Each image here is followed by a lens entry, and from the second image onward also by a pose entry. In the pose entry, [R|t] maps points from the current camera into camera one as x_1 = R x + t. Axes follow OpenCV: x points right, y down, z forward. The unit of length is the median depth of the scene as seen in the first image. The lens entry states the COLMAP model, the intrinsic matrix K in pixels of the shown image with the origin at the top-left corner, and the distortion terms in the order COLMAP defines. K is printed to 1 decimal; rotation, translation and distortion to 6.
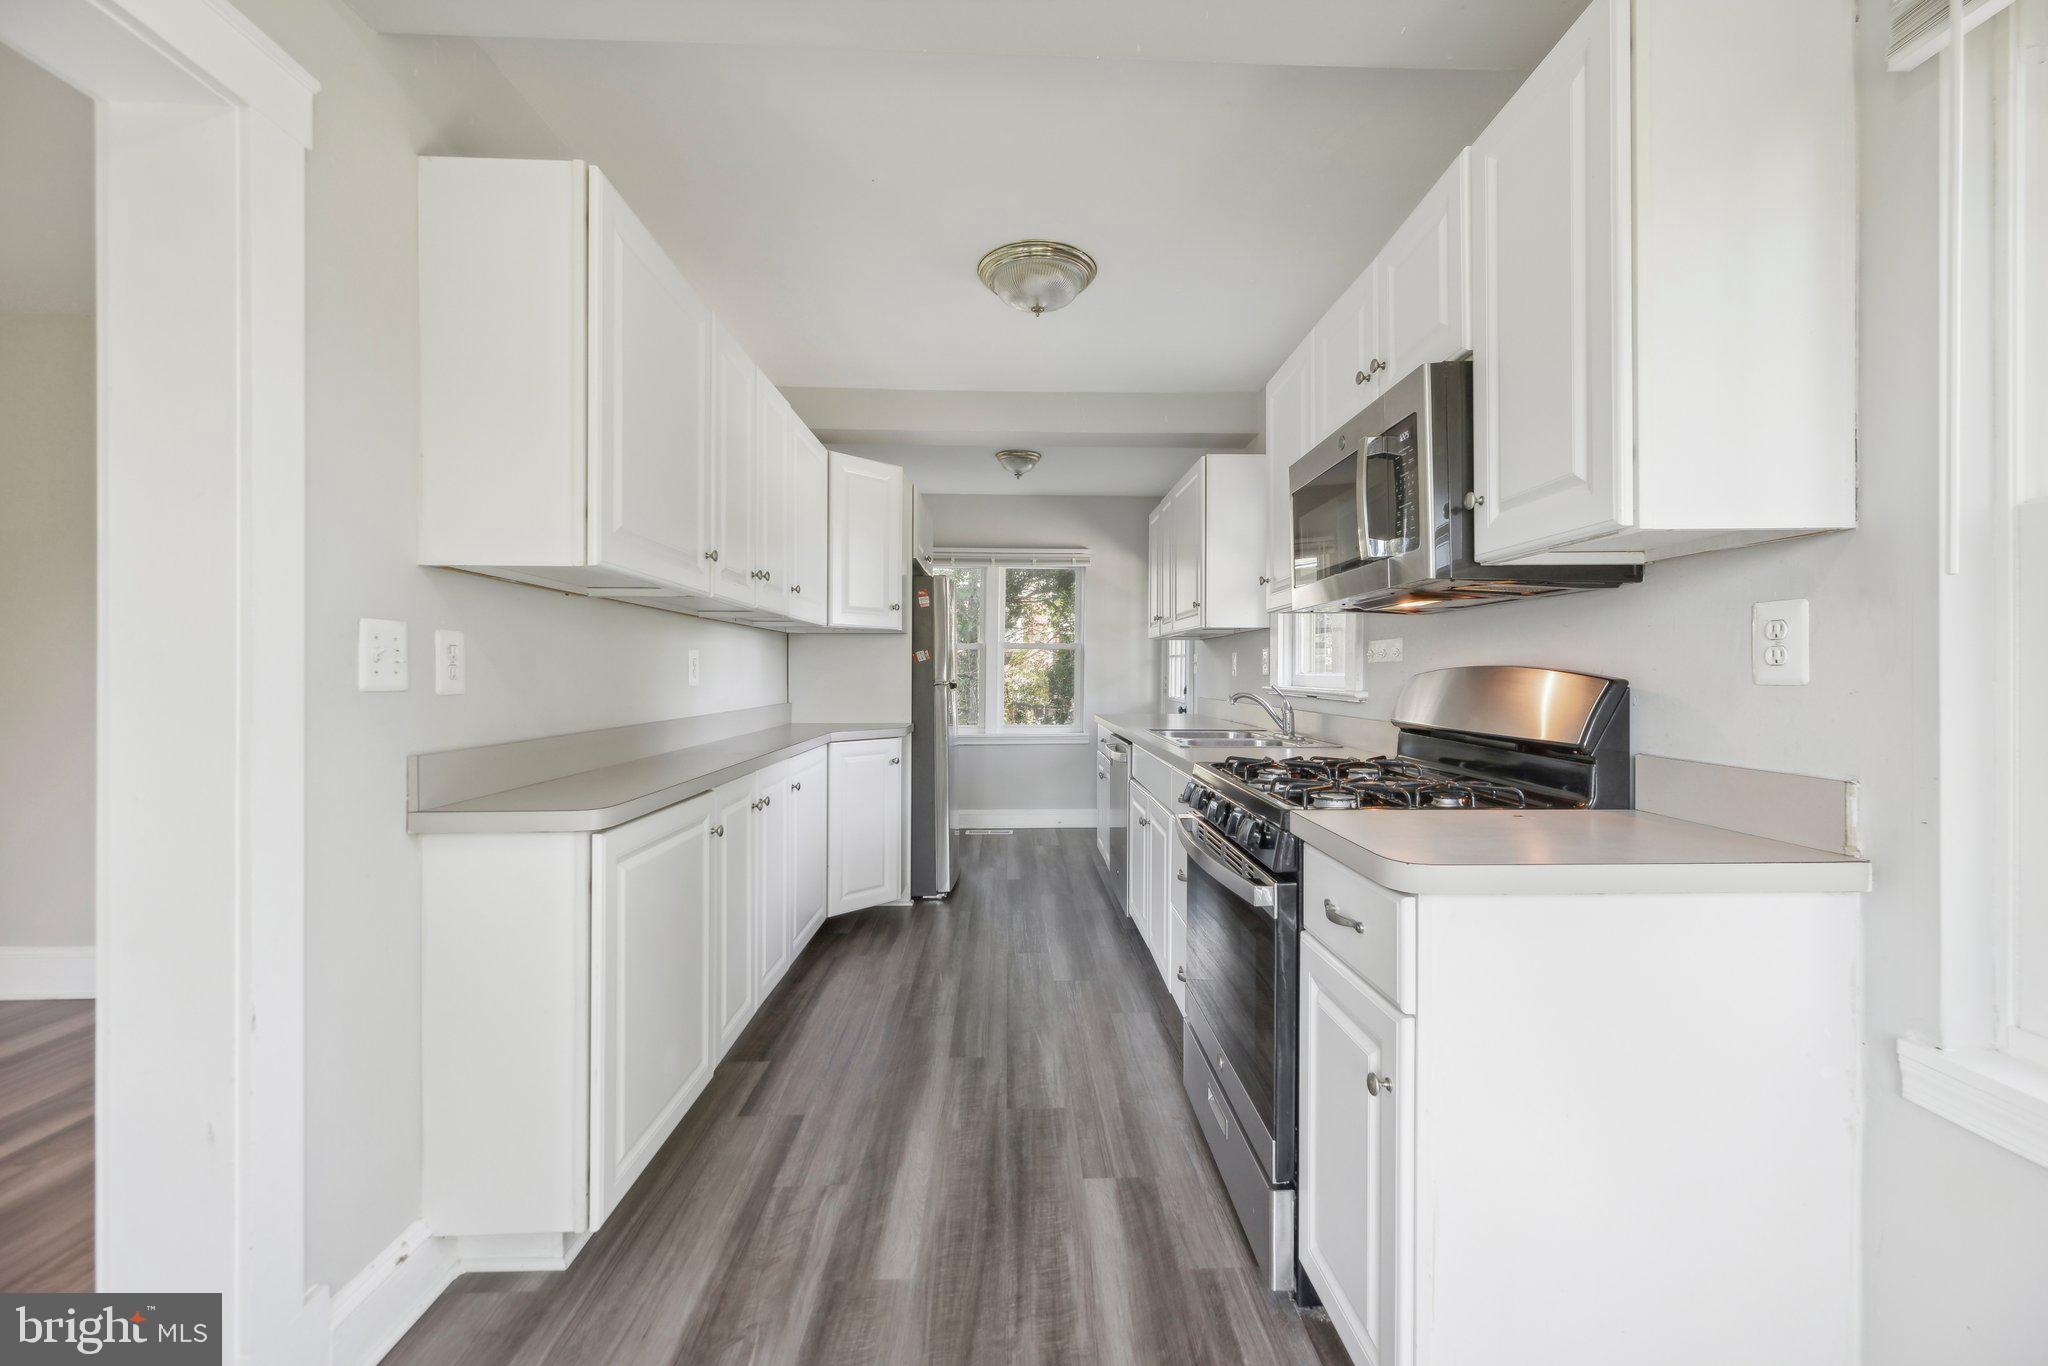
lens RADIAL K [[832.9, 0, 1036.9], [0, 832.9, 679.5], [0, 0, 1]] dist [0.015364, -0.003181]
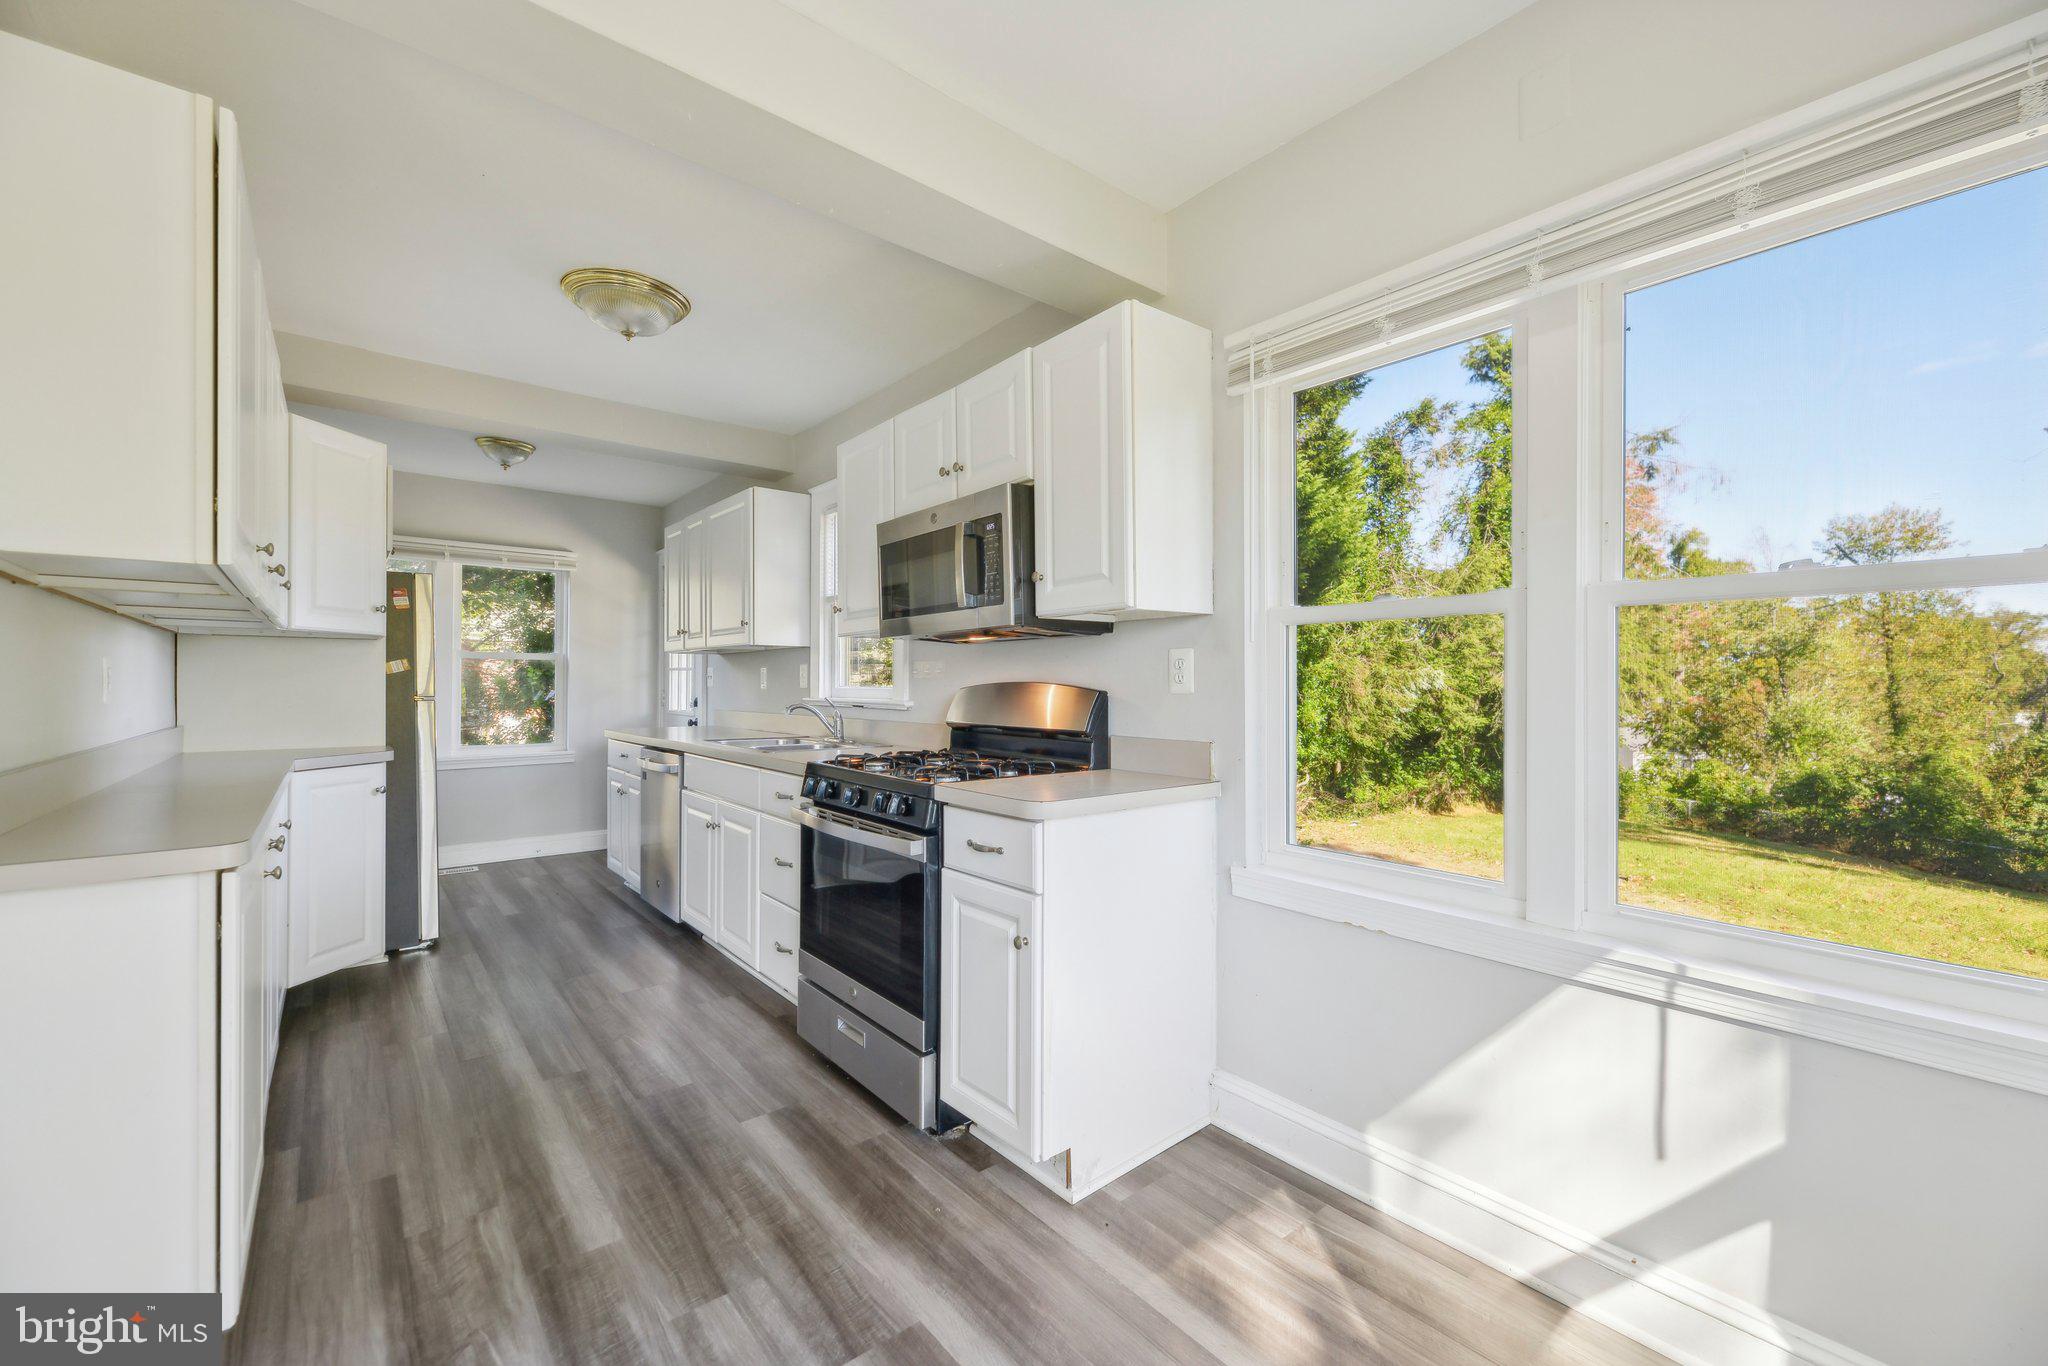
lens RADIAL K [[832.9, 0, 1035.5], [0, 832.9, 690.0], [0, 0, 1]] dist [0.015364, -0.003181]
pose [[0.790727, -0.003153, 0.612160, -0.339859], [0.004521, 0.999990, -0.000689, -0.001412], [-0.612152, 0.003312, 0.790733, -0.177678]]
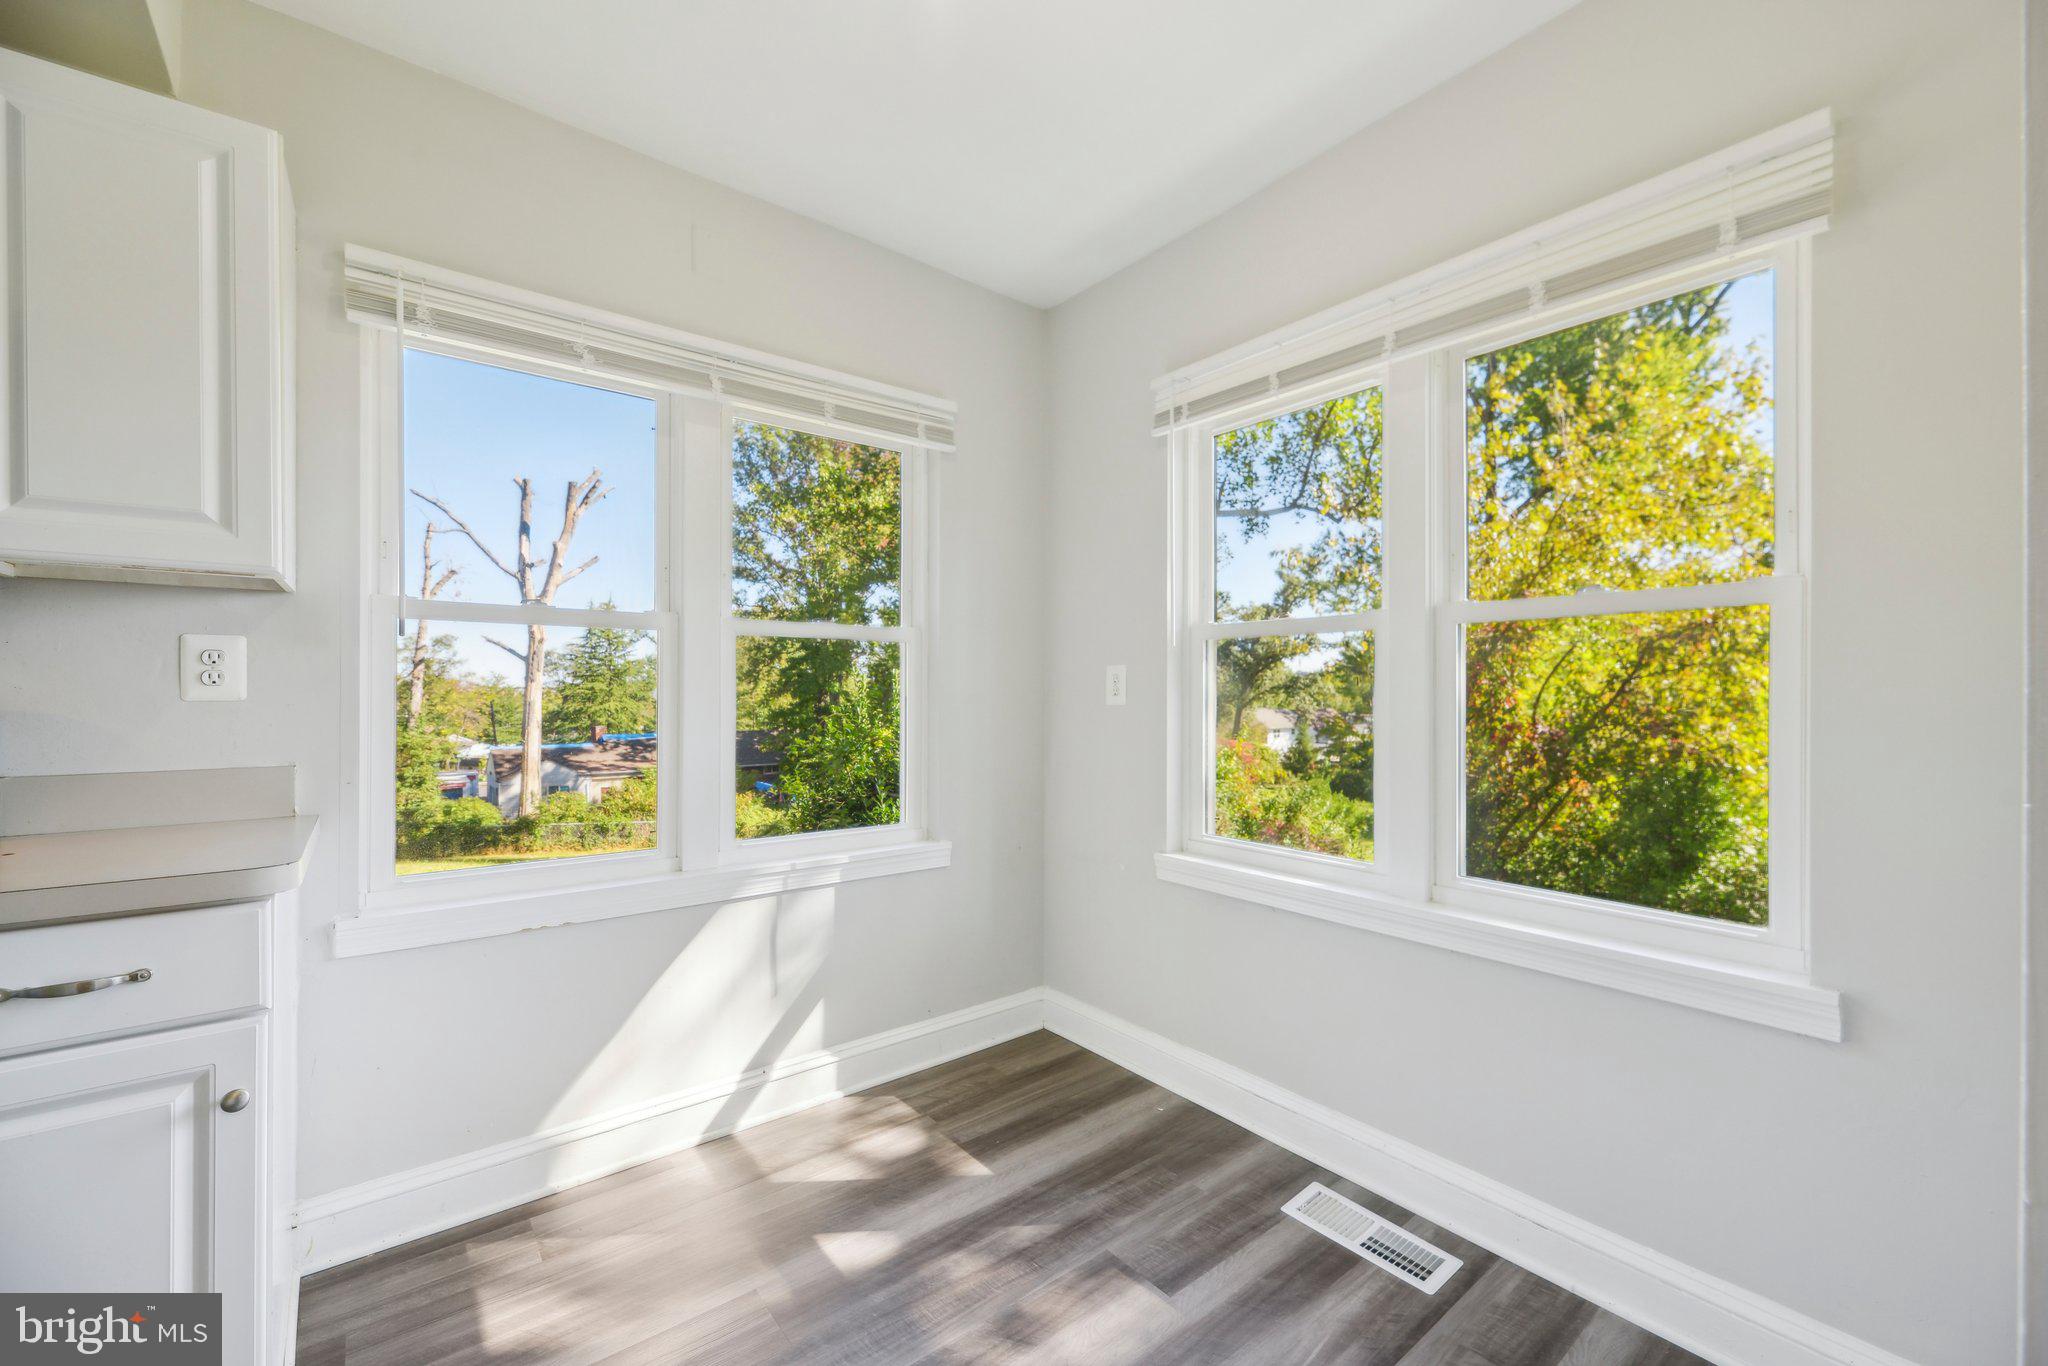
lens RADIAL K [[832.9, 0, 1033.4], [0, 832.9, 696.8], [0, 0, 1]] dist [0.015364, -0.003181]
pose [[-0.584356, -0.003233, 0.811491, -0.597860], [0.009973, 0.999888, 0.011166, -0.000965], [-0.811436, 0.014618, -0.584258, 0.499713]]
